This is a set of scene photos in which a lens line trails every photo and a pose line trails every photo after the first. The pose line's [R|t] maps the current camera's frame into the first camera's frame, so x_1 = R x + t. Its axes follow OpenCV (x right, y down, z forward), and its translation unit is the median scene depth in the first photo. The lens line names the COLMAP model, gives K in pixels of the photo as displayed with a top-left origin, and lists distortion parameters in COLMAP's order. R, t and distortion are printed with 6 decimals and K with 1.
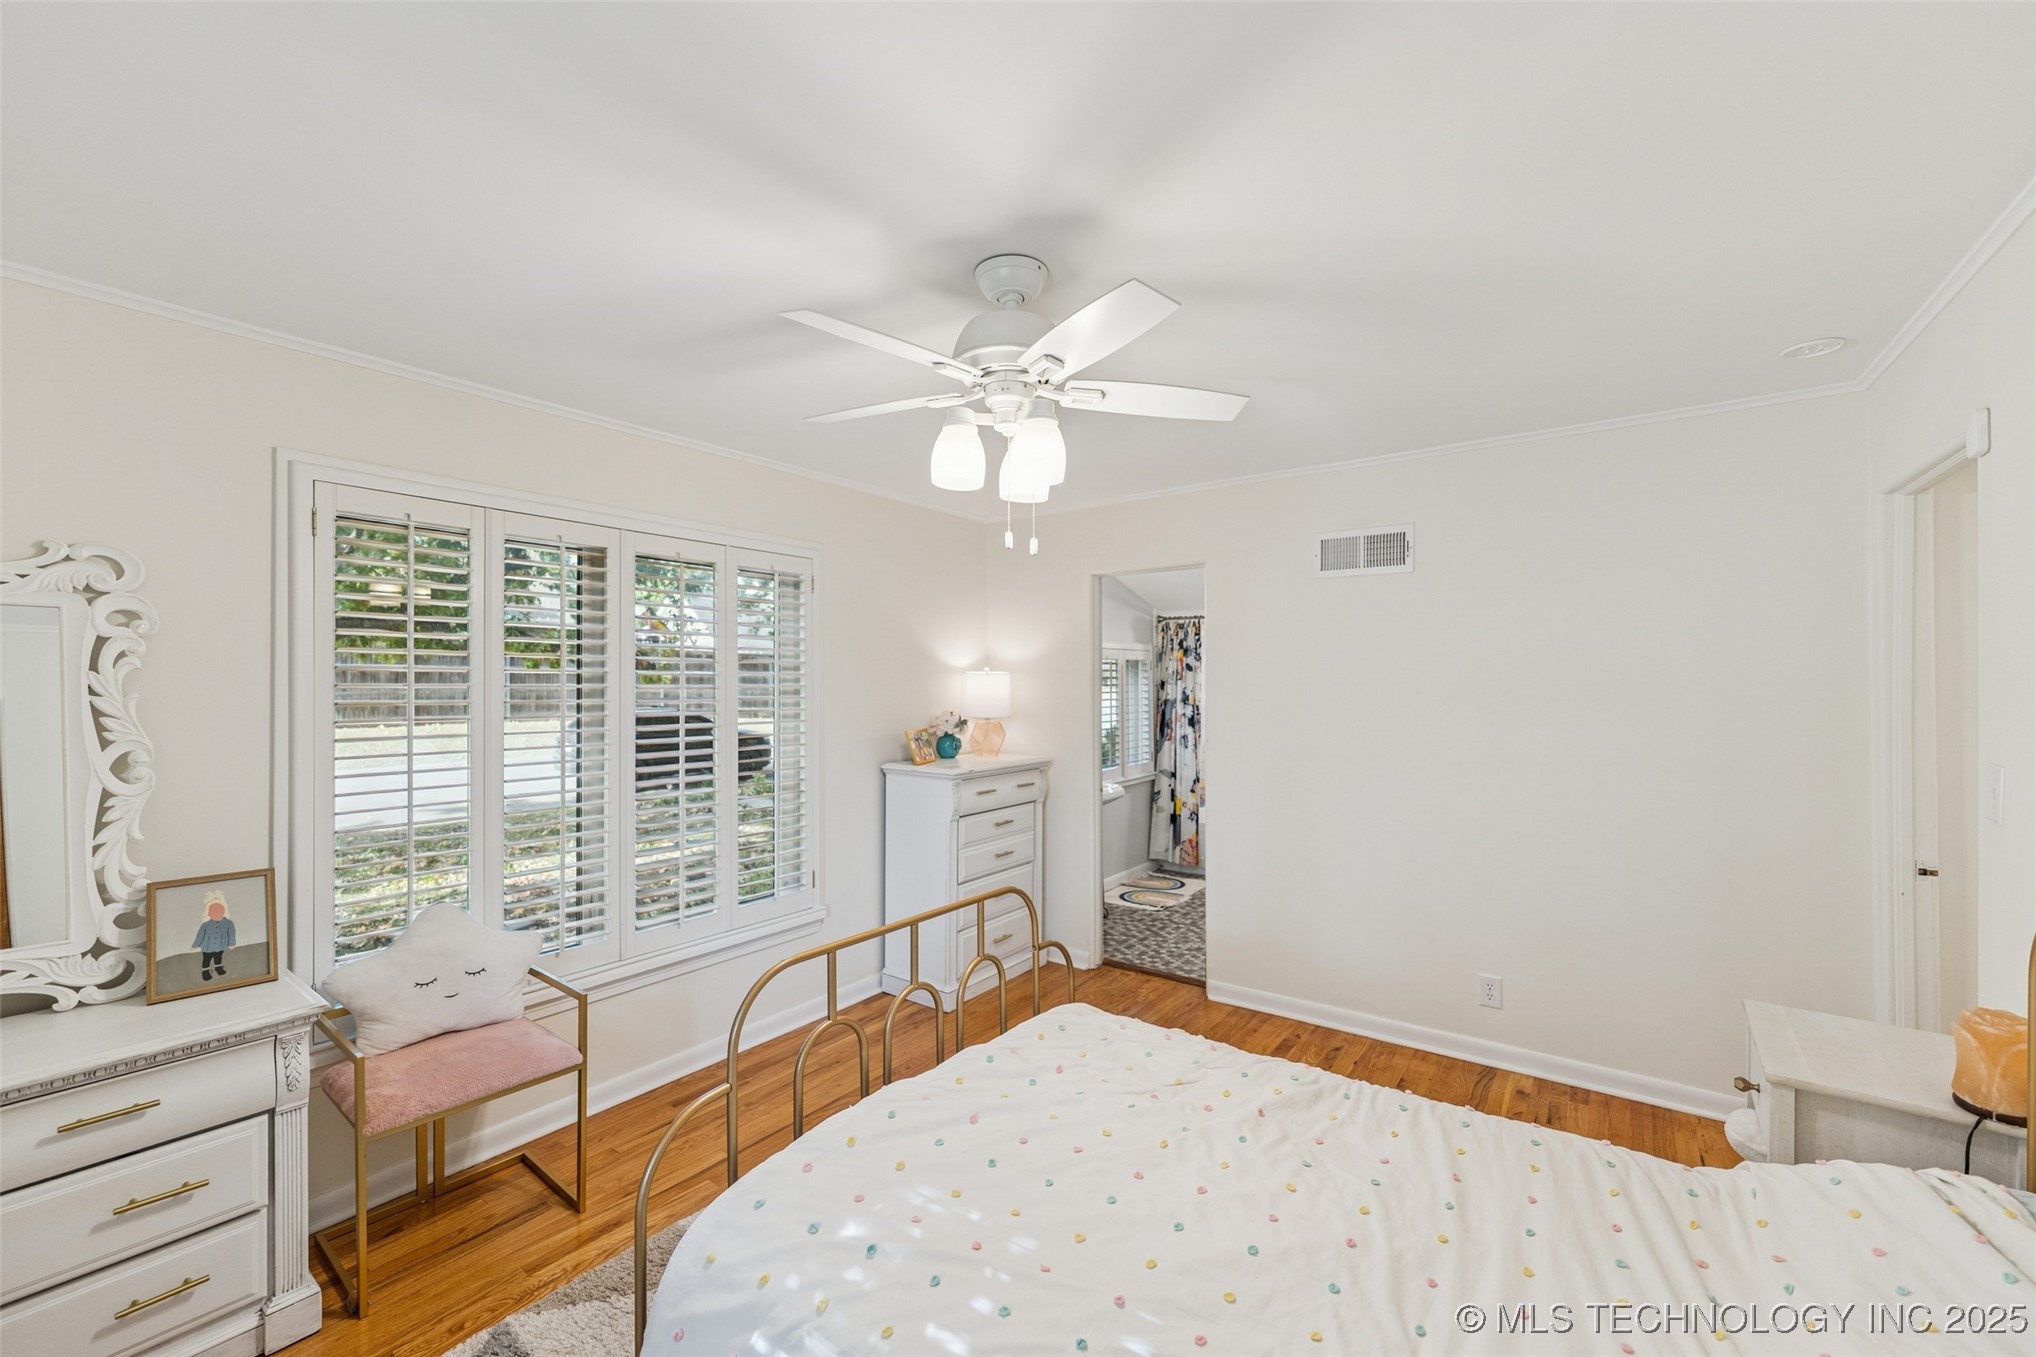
lens RADIAL K [[815.4, 0, 1024.6], [0, 815.4, 679.5], [0, 0, 1]] dist [-0.000754, -0.002320]
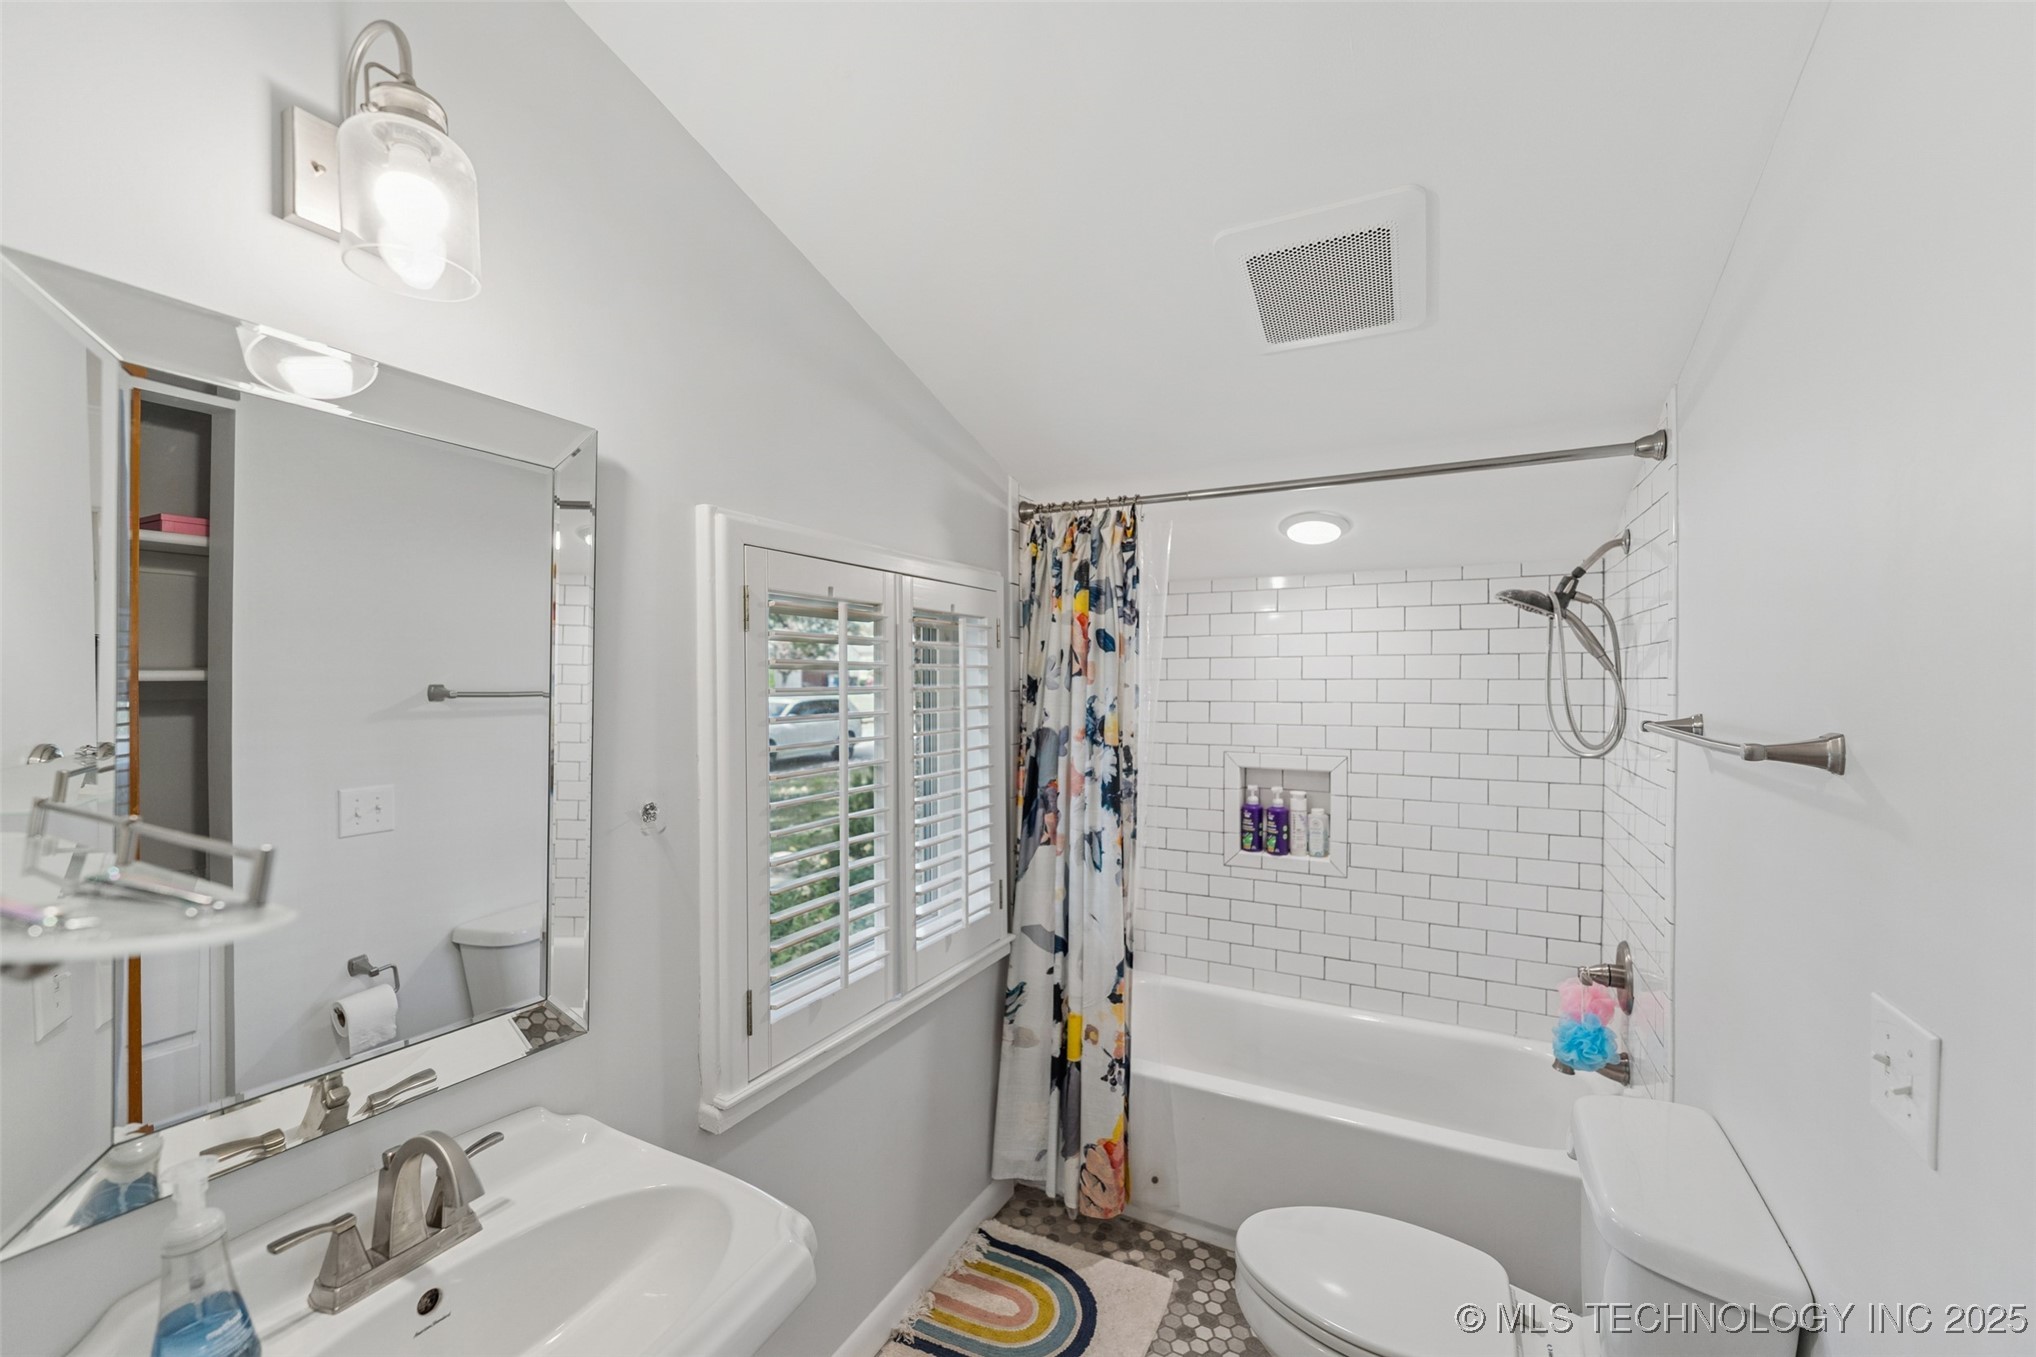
lens RADIAL K [[815.4, 0, 1018.2], [0, 815.4, 681.7], [0, 0, 1]] dist [-0.000754, -0.002320]
pose [[0.991465, 0.002573, 0.130350, 0.117774], [-0.003147, 0.999986, 0.004196, 0.001812], [-0.130338, -0.004570, 0.991459, 0.651615]]
